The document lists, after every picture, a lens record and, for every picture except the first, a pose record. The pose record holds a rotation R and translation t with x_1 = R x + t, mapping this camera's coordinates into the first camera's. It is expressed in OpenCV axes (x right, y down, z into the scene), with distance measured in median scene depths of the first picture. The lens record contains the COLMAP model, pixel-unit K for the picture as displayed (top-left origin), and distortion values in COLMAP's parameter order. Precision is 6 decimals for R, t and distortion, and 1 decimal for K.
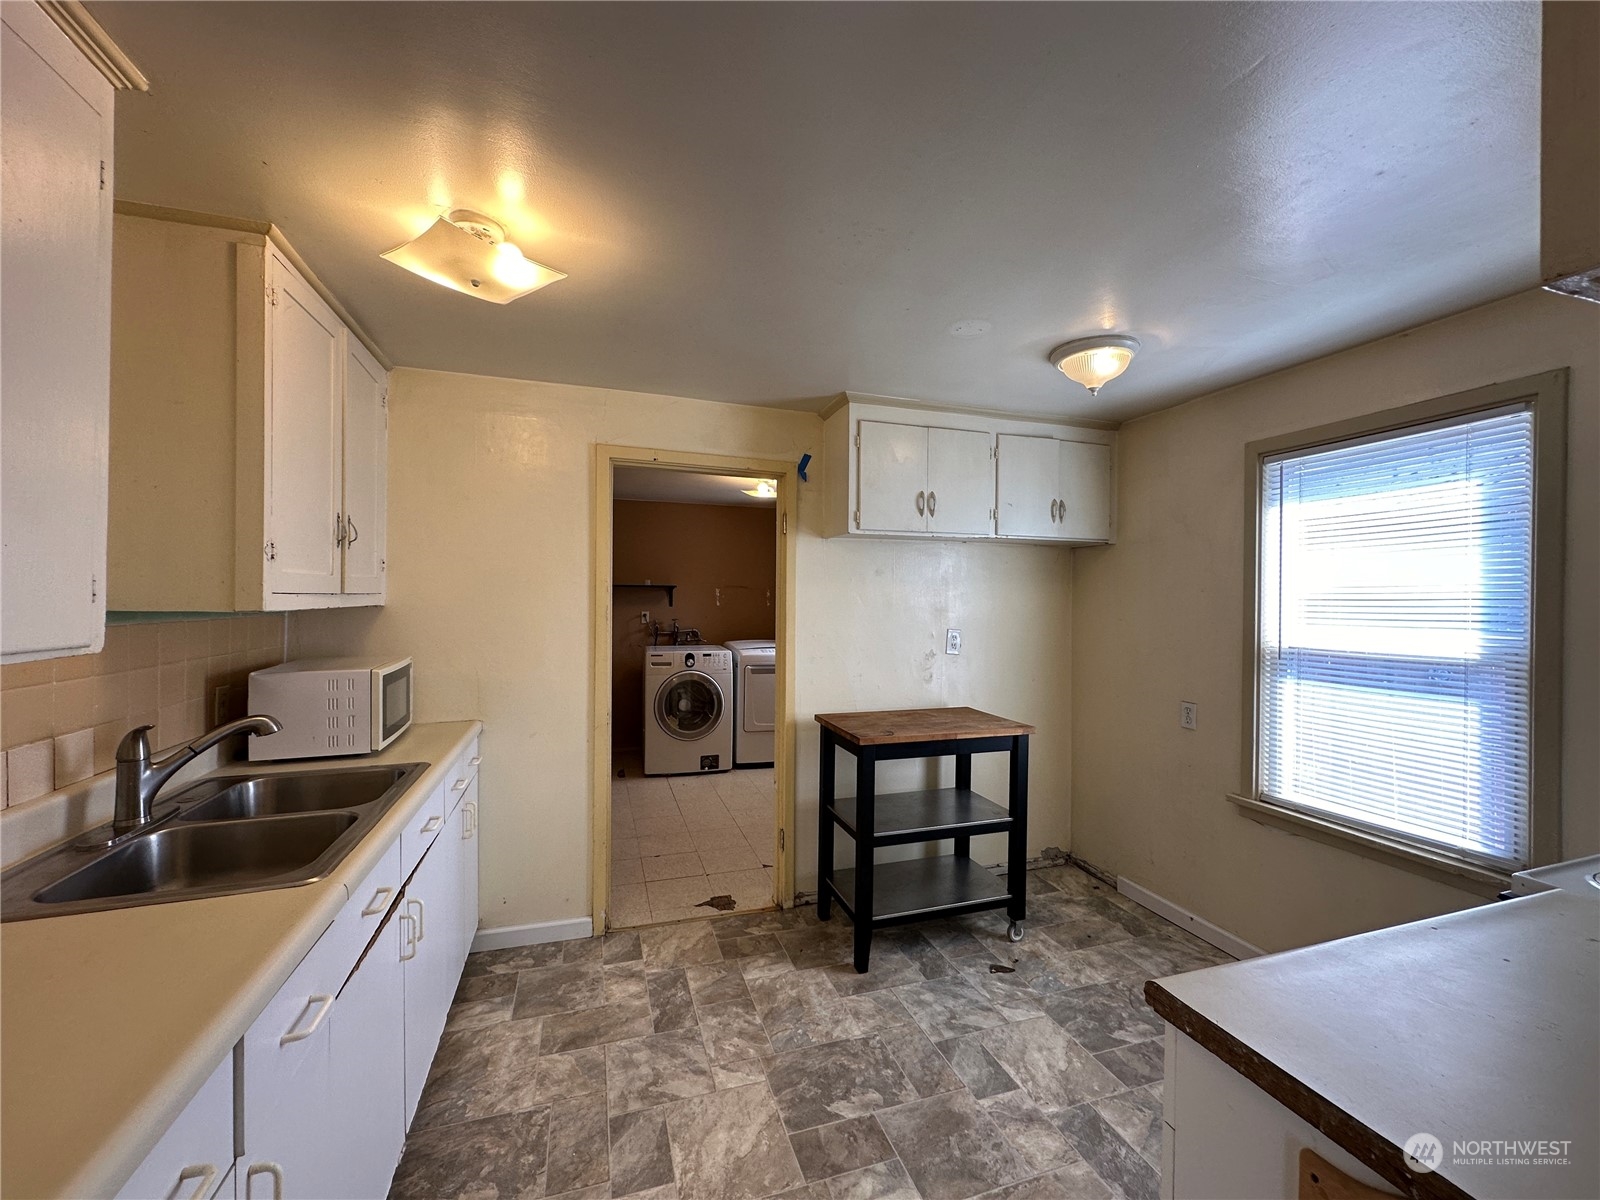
lens RADIAL K [[638.3, 0, 820.1], [0, 638.3, 599.3], [0, 0, 1]] dist [-0.000266, 0.000611]
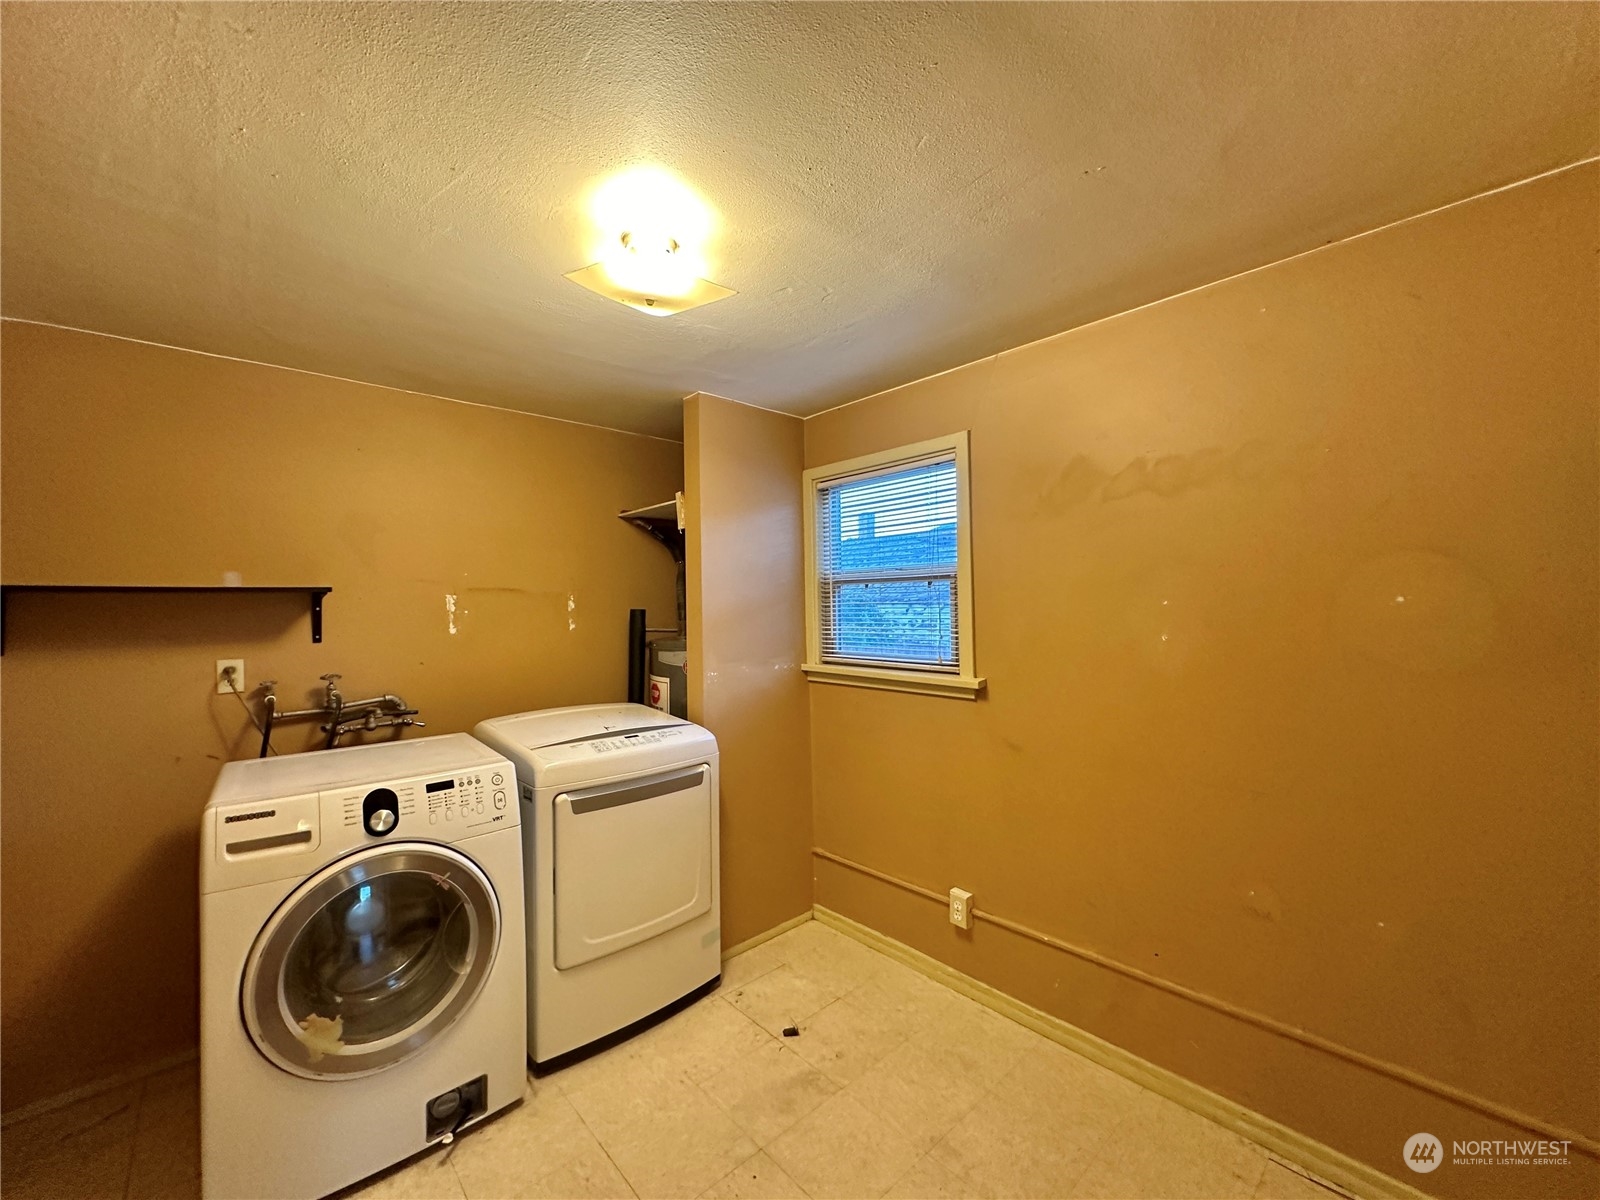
lens RADIAL K [[638.3, 0, 804.8], [0, 638.3, 607.6], [0, 0, 1]] dist [-0.000266, 0.000611]
pose [[0.922421, -0.025683, 0.385331, -0.123883], [0.028201, 0.999602, -0.000884, -0.001751], [-0.385155, 0.011682, 0.922778, 0.597634]]
